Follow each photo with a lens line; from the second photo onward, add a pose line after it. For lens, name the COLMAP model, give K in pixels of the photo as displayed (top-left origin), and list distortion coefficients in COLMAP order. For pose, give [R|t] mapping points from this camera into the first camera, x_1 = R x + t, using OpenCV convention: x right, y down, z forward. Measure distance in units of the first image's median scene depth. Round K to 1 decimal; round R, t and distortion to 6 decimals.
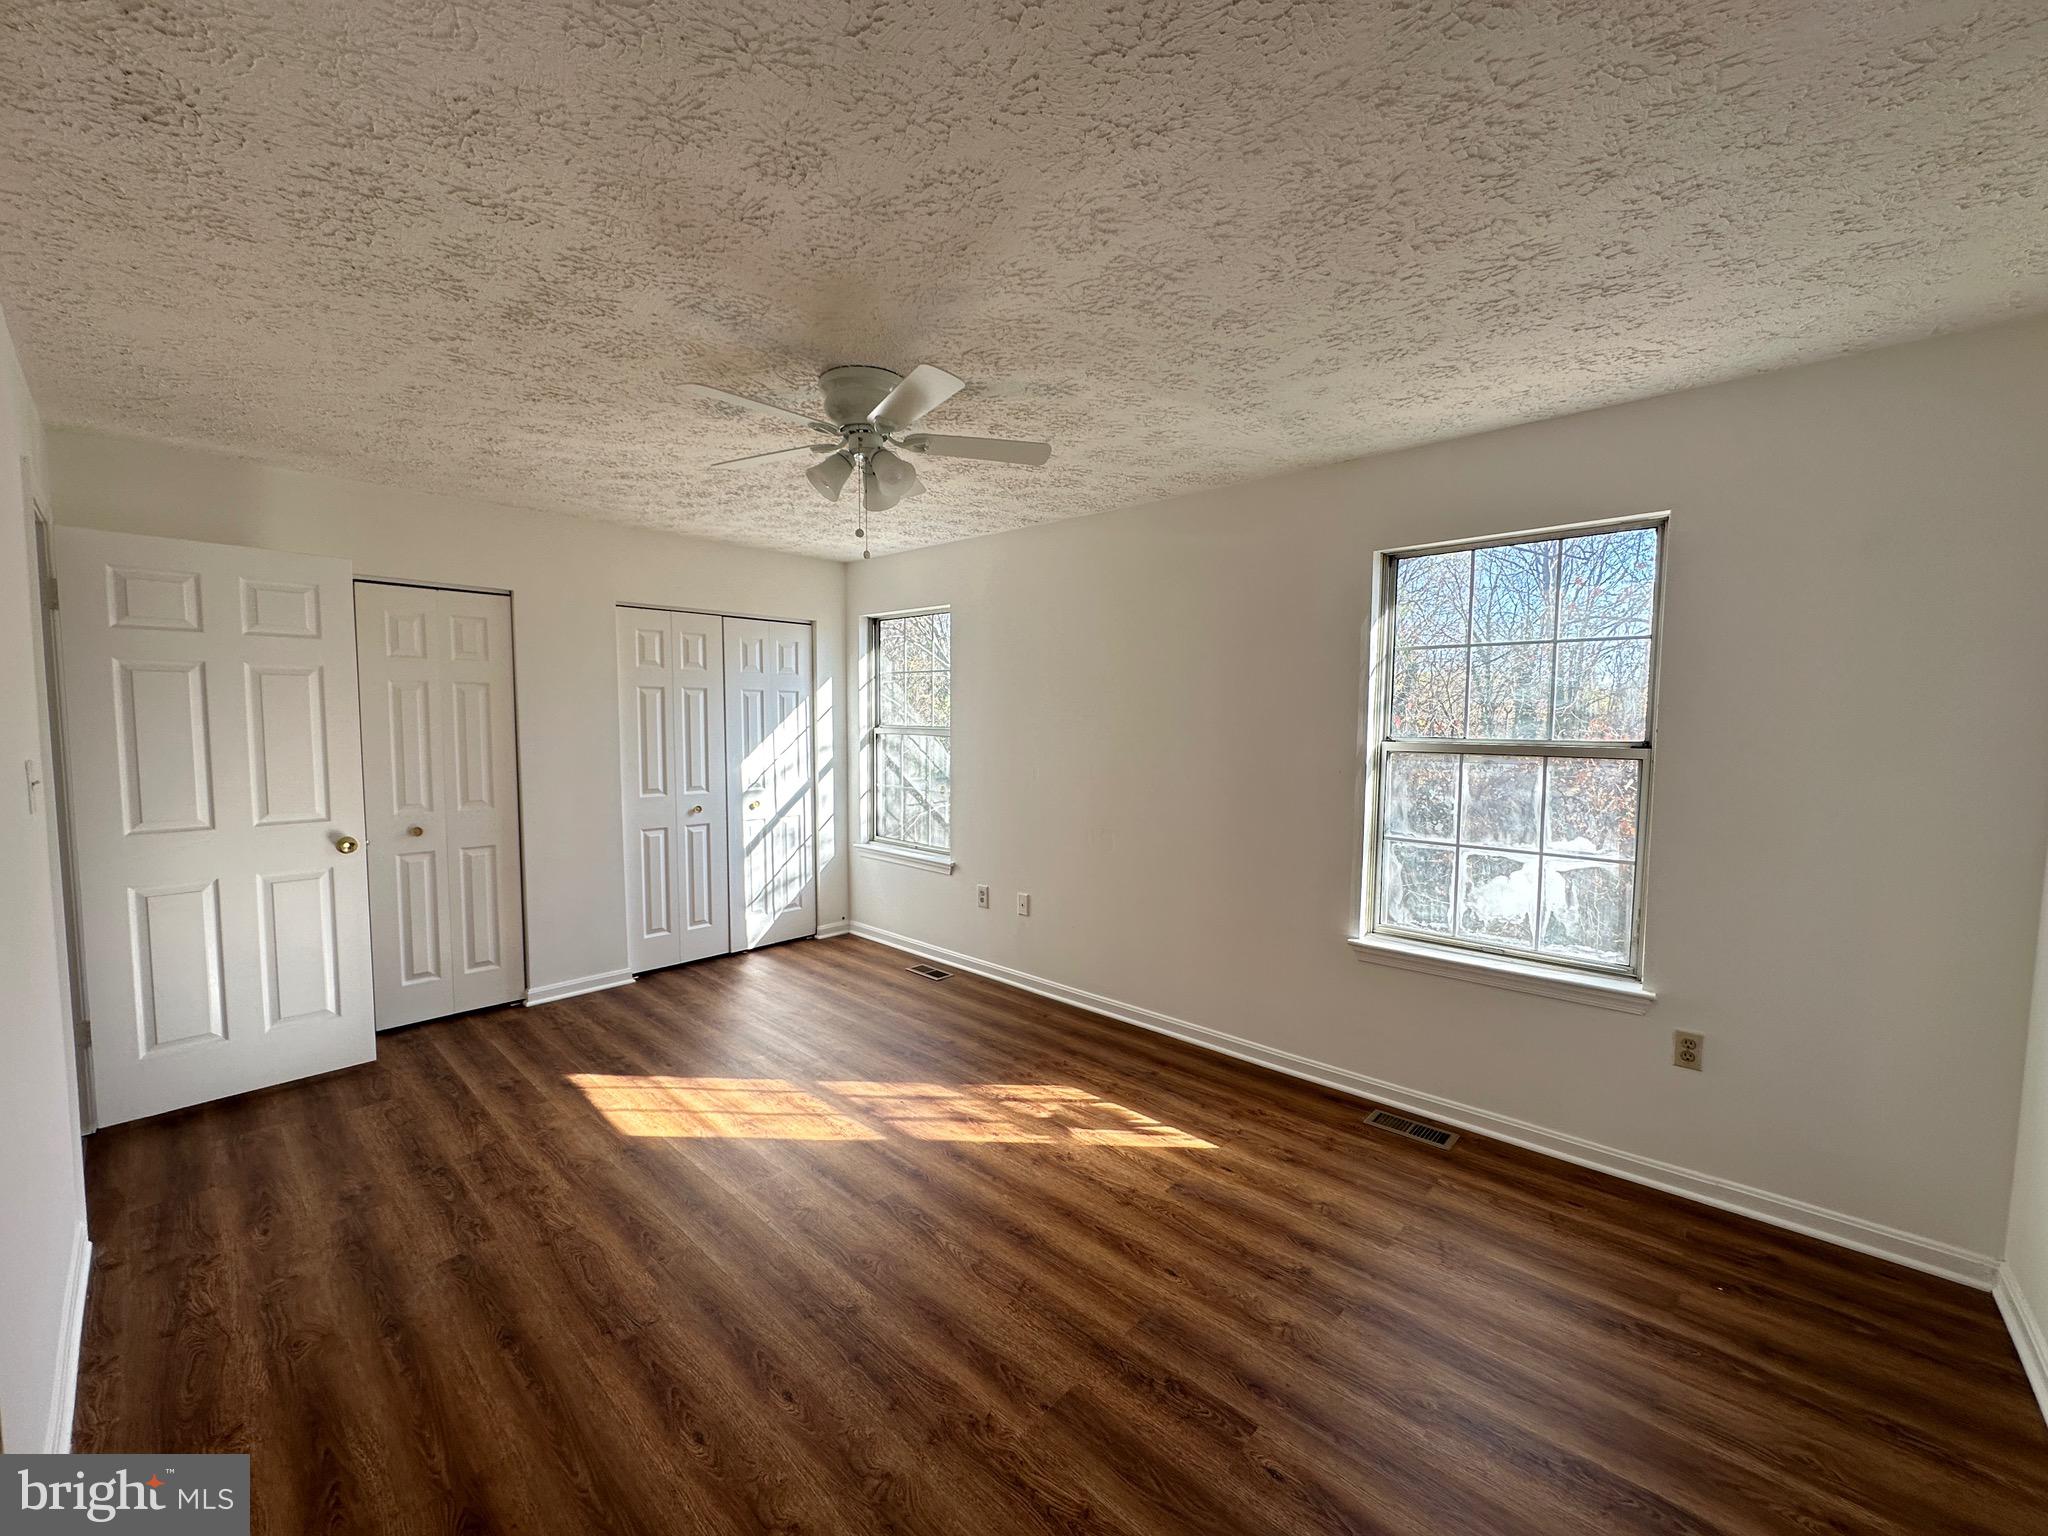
lens RADIAL K [[813.0, 0, 1025.8], [0, 813.0, 768.6], [0, 0, 1]] dist [-0.004500, 0.000119]
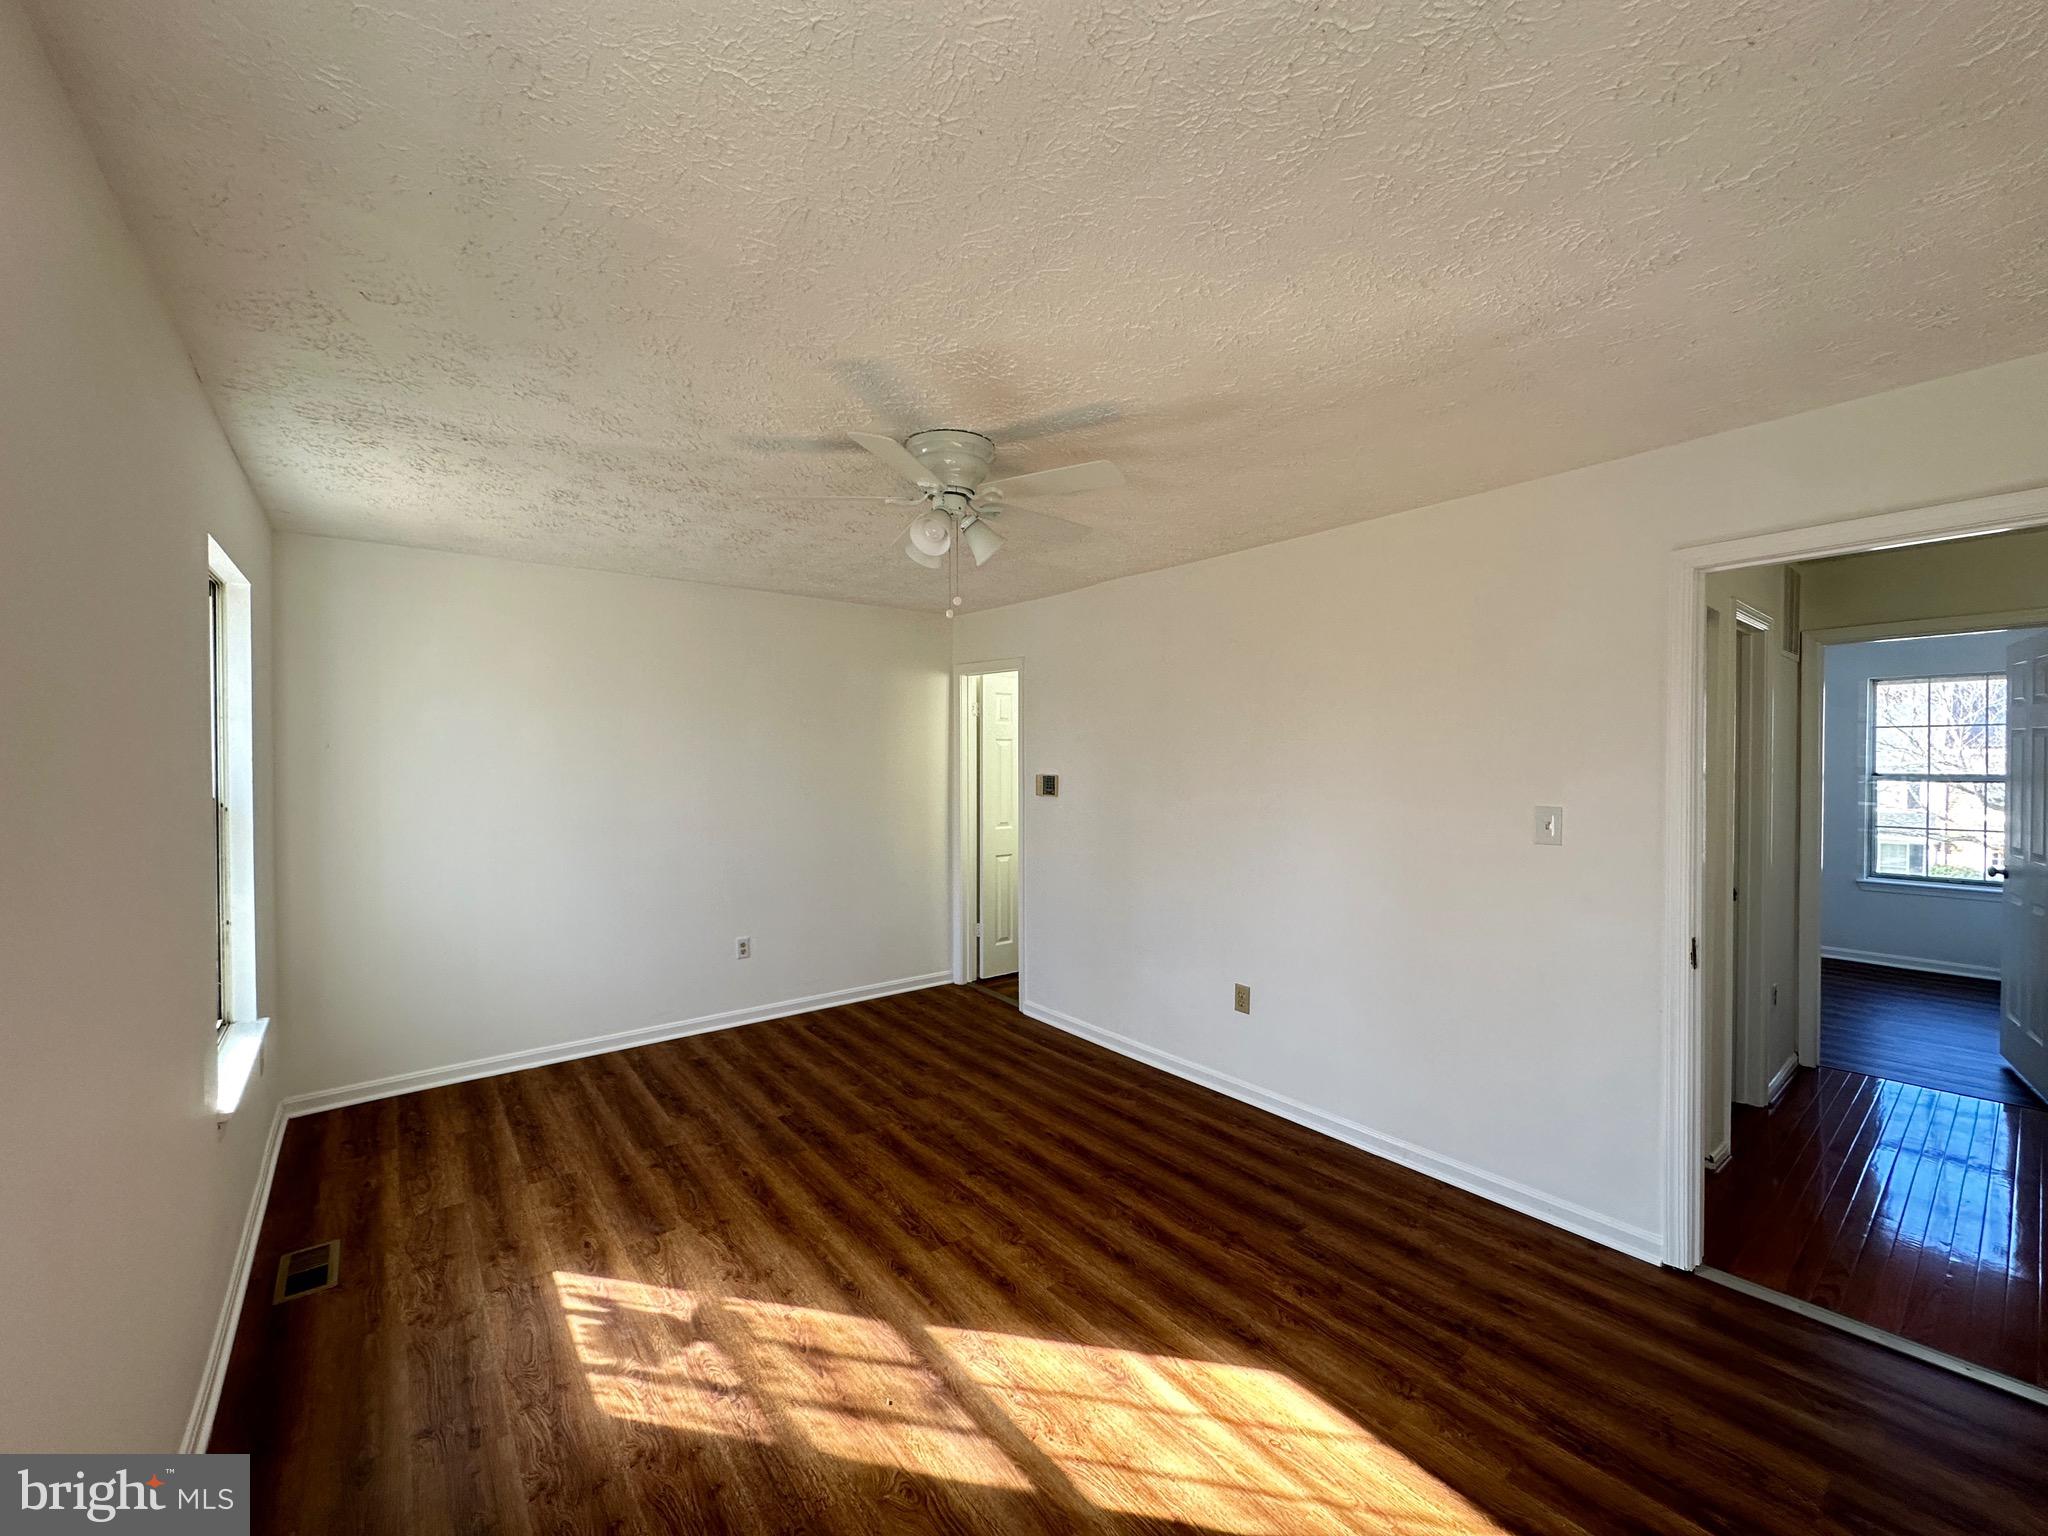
lens RADIAL K [[813.0, 0, 1025.8], [0, 813.0, 768.6], [0, 0, 1]] dist [-0.004500, 0.000119]
pose [[-0.988462, -0.007356, 0.151293, -0.353218], [0.004835, 0.996779, 0.080049, -0.122370], [-0.151394, 0.079857, -0.985242, 1.592150]]
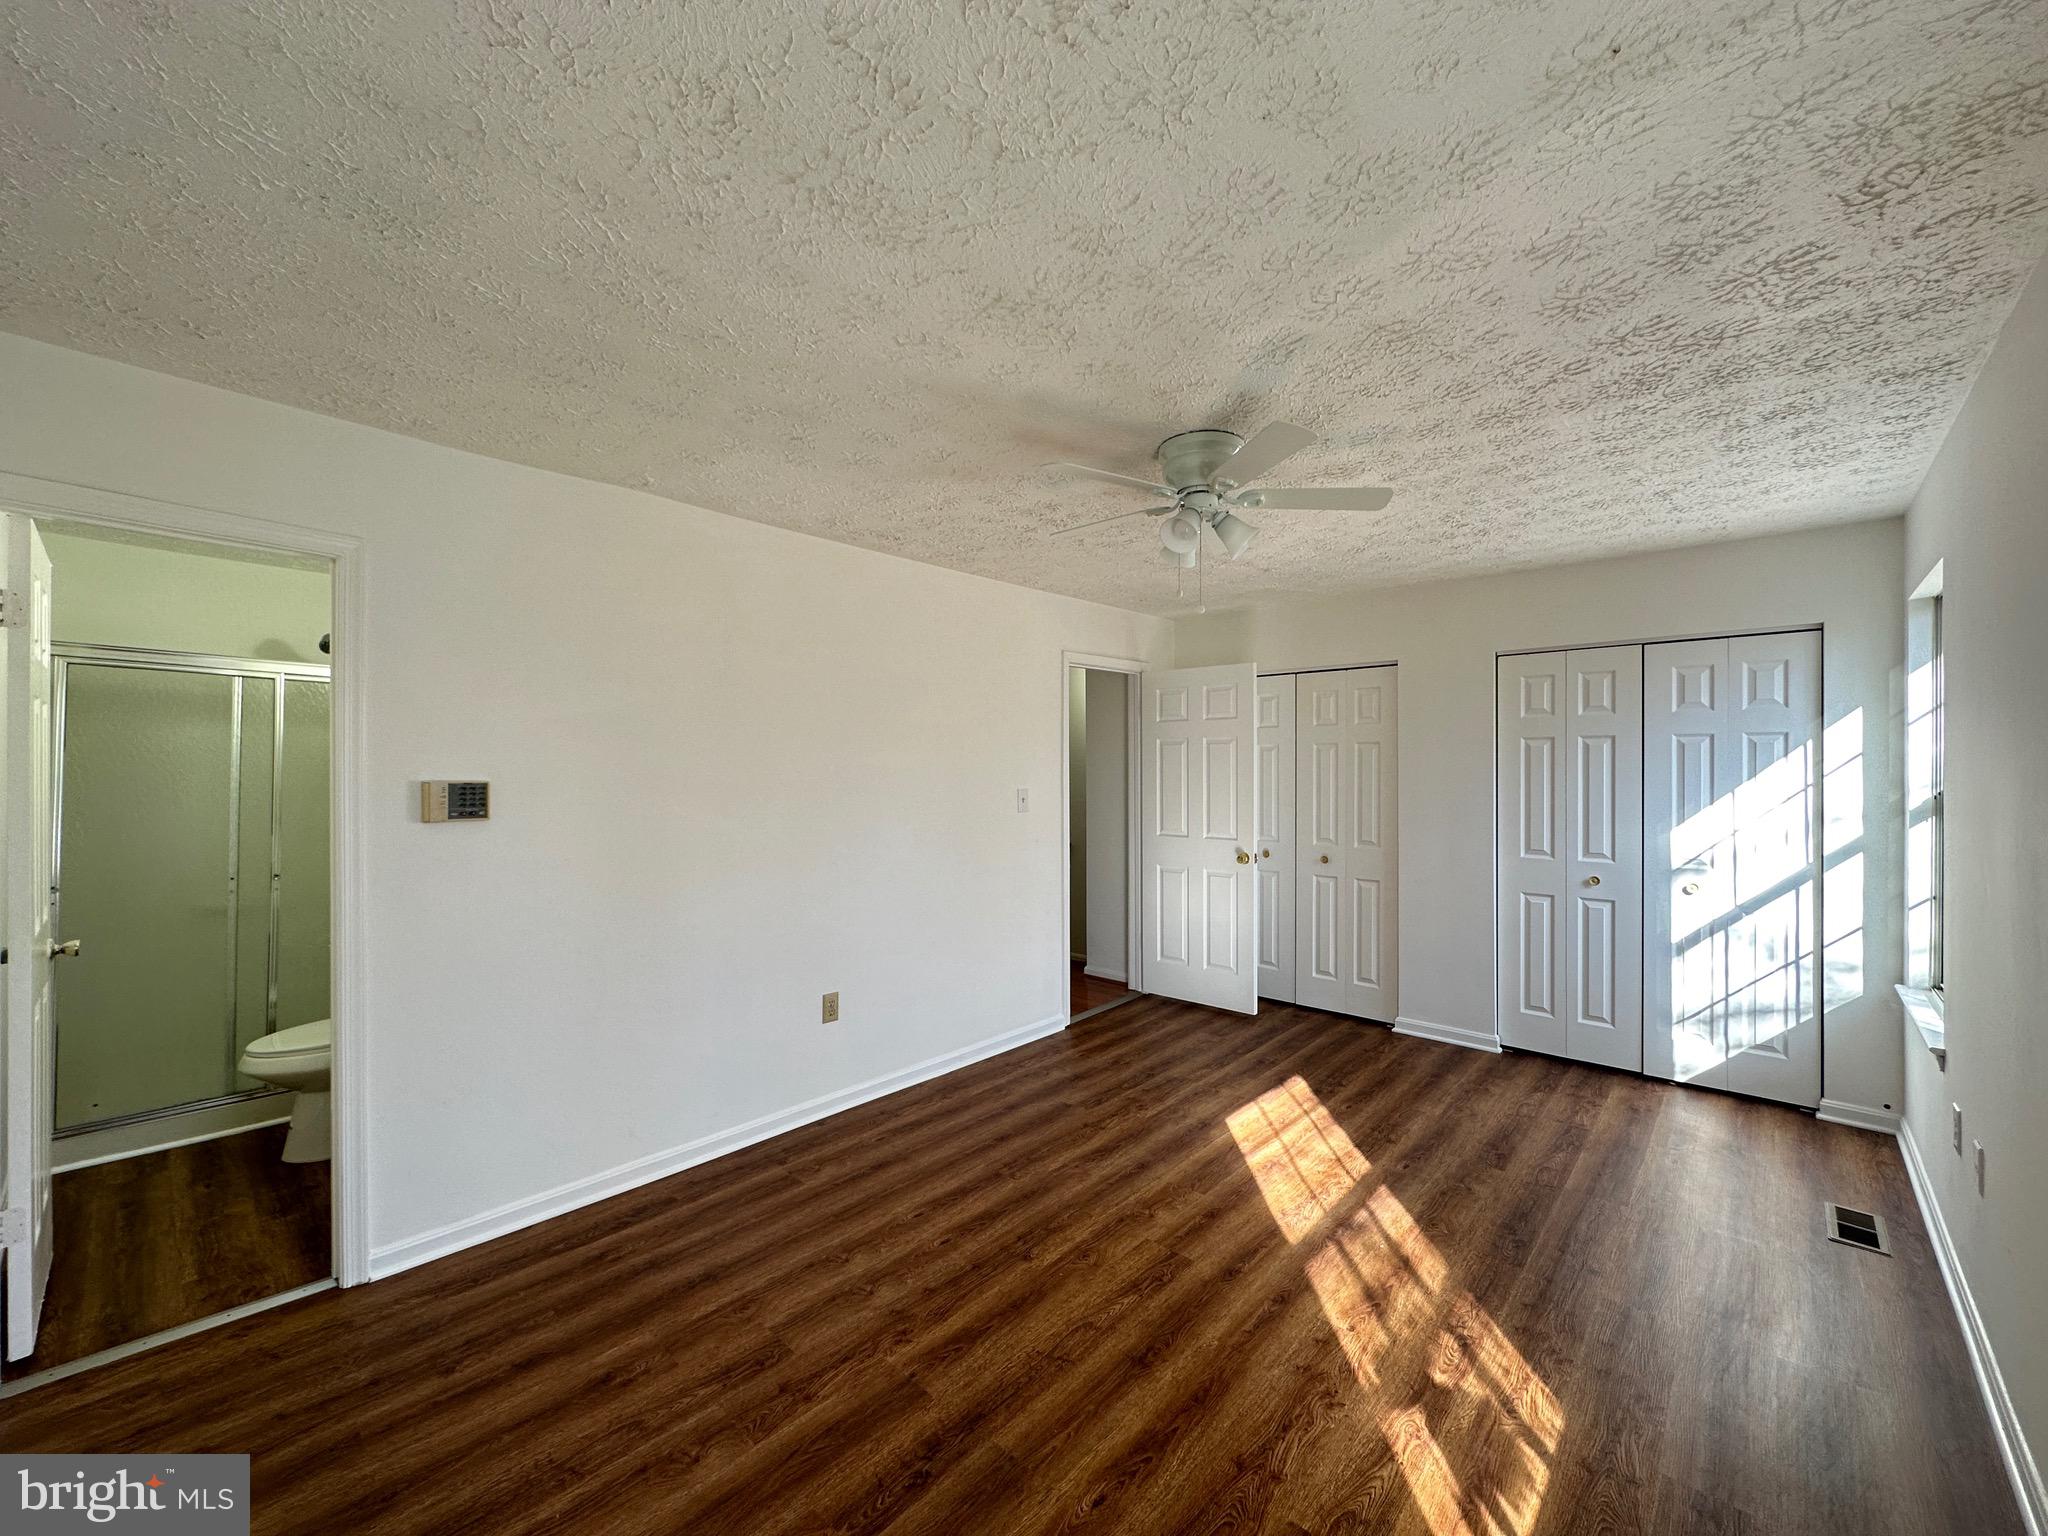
lens RADIAL K [[813.0, 0, 1025.8], [0, 813.0, 768.6], [0, 0, 1]] dist [-0.004500, 0.000119]
pose [[0.004612, -0.007182, -0.999964, 0.665176], [-0.066026, 0.997790, -0.007470, -0.031341], [0.997807, 0.066058, 0.004128, 0.631703]]
